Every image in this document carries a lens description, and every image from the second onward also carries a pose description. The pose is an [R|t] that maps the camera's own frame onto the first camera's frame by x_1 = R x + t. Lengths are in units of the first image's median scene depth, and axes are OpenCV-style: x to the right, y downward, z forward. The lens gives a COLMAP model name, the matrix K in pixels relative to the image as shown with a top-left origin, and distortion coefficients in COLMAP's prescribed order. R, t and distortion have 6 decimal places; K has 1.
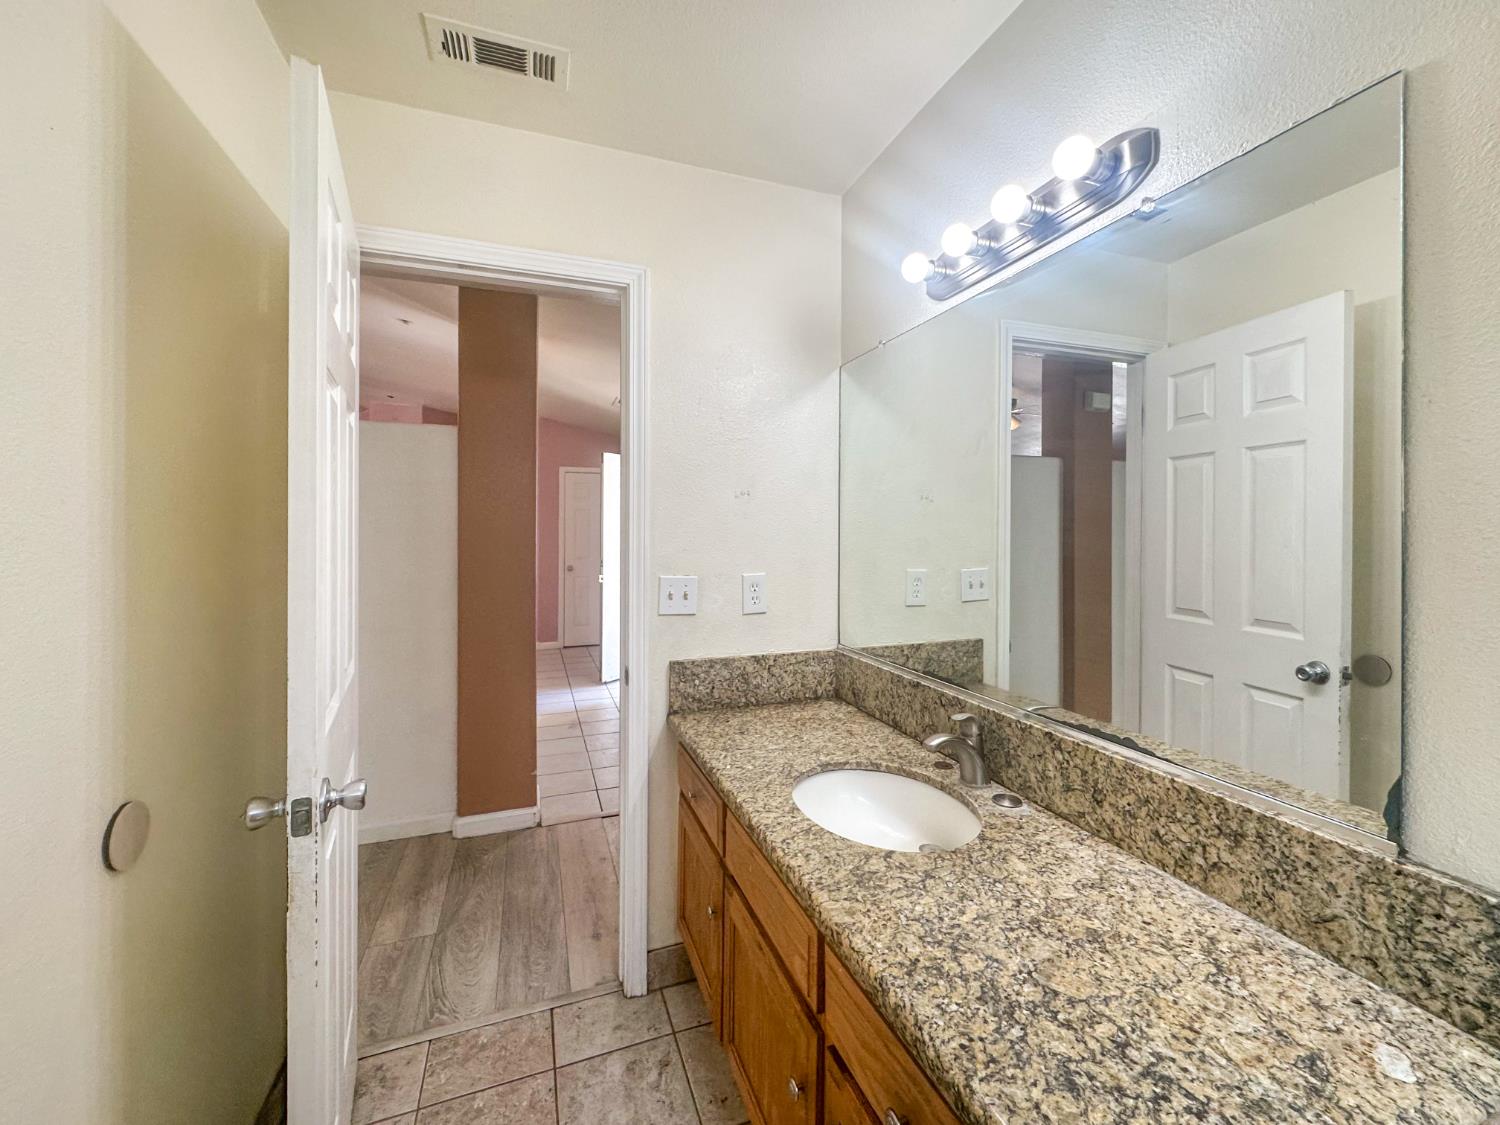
lens RADIAL K [[604.8, 0, 750.0], [0, 604.8, 562.5], [0, 0, 1]] dist [0.000717, 0.000431]
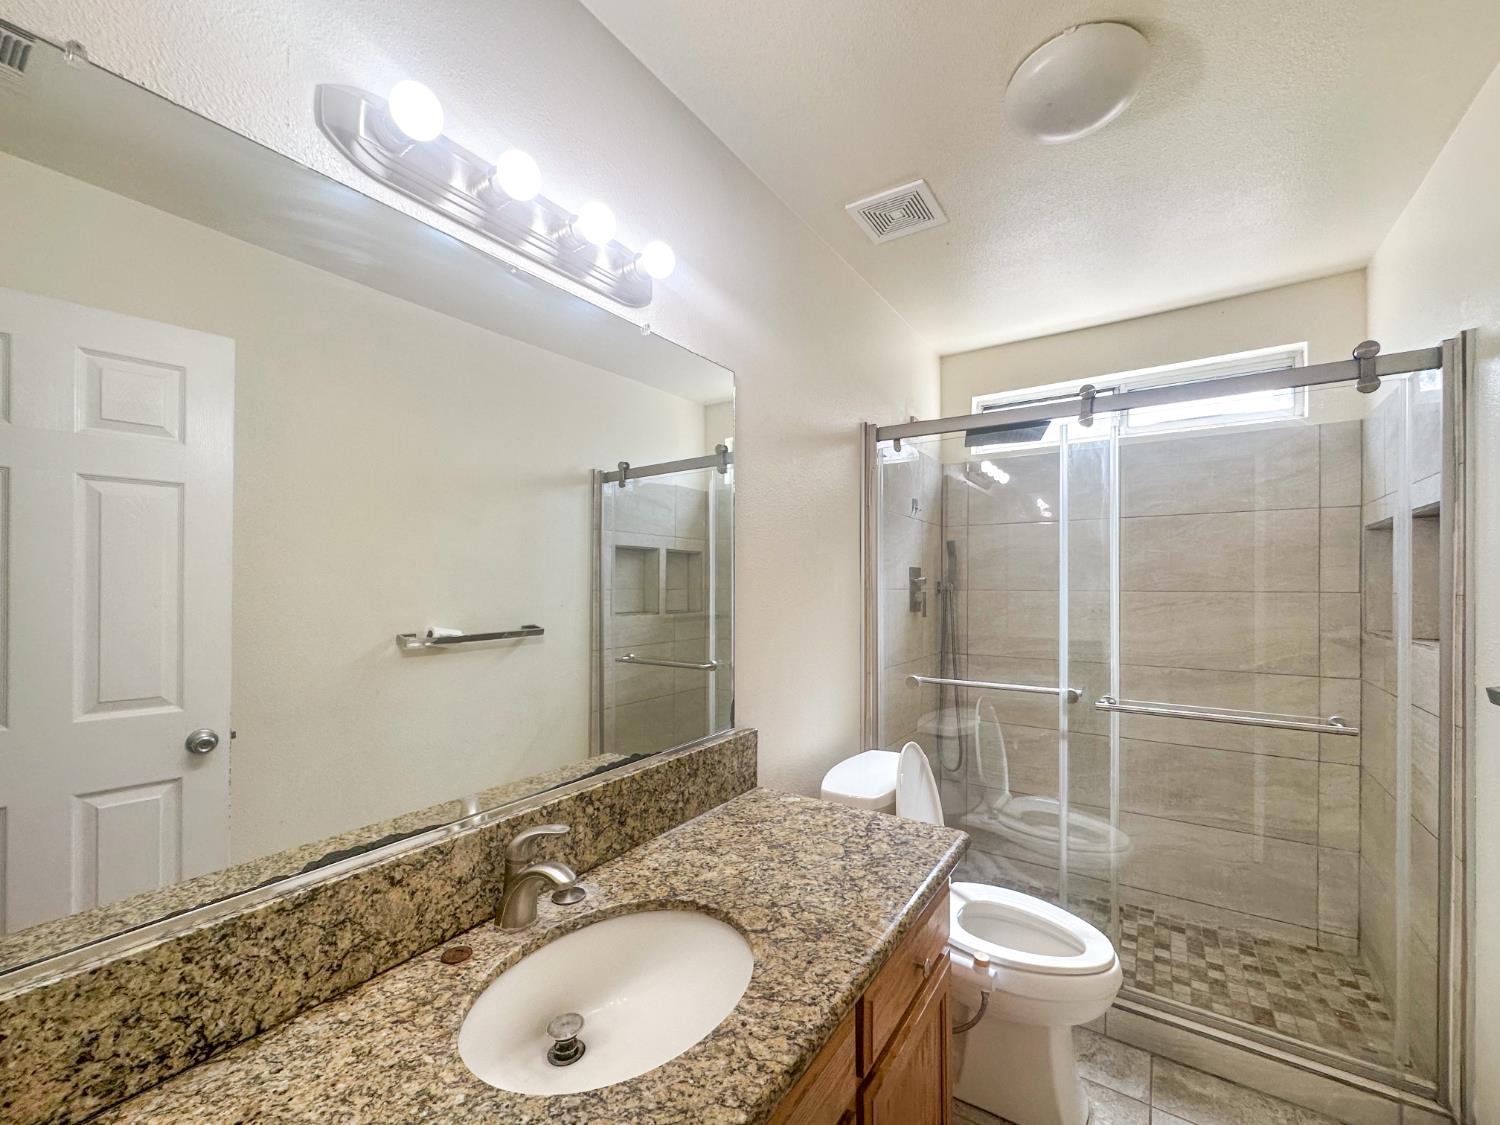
lens RADIAL K [[616.3, 0, 743.7], [0, 616.3, 589.7], [0, 0, 1]] dist [-0.002198, 0.000624]
pose [[-0.575718, -0.005406, 0.817631, -0.555688], [0.045739, 0.998199, 0.038806, -0.086418], [-0.816368, 0.059739, -0.574434, 1.605318]]
